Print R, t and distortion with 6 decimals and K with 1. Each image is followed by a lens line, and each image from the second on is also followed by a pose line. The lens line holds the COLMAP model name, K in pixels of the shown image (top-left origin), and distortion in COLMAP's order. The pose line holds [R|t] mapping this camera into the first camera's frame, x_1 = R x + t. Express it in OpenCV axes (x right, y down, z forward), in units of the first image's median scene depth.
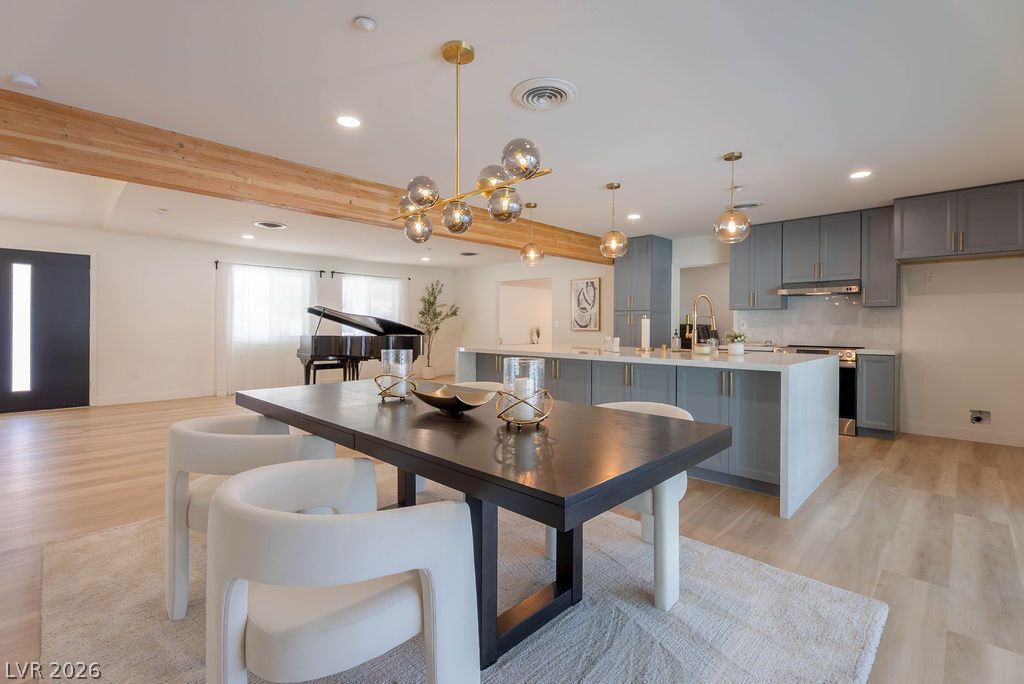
lens RADIAL K [[460.0, 0, 512.1], [0, 460.0, 327.1], [0, 0, 1]] dist [0.002616, -0.001457]
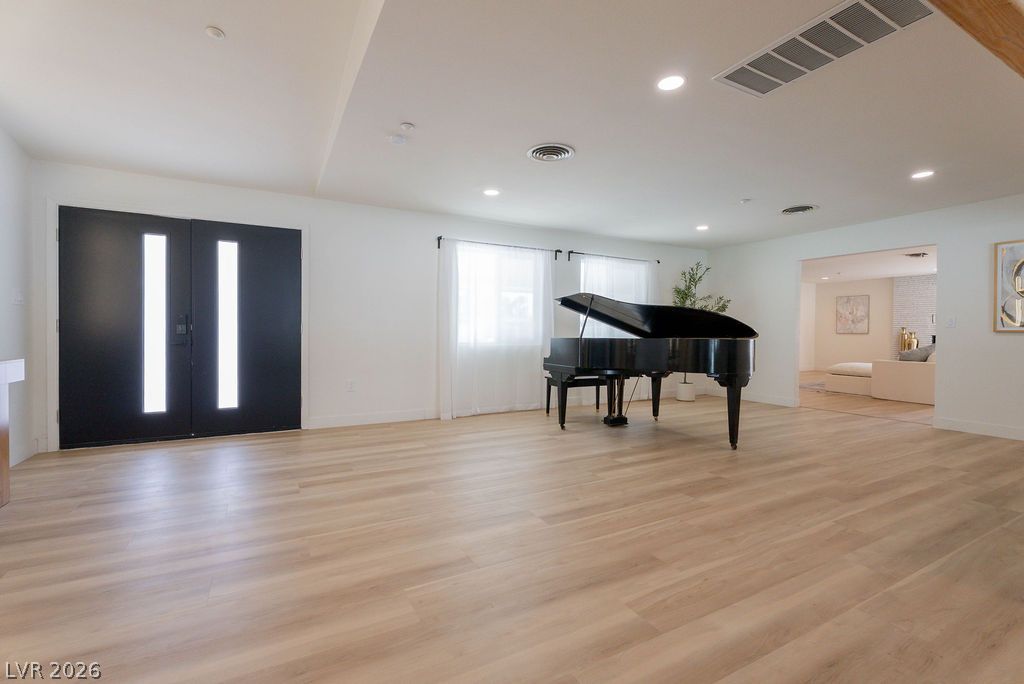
lens RADIAL K [[460.0, 0, 513.4], [0, 460.0, 338.8], [0, 0, 1]] dist [0.002616, -0.001457]
pose [[0.959159, 0.005141, -0.282819, -0.401651], [-0.001580, 0.999917, 0.012819, 0.013317], [0.282861, -0.011848, 0.959088, 0.407275]]
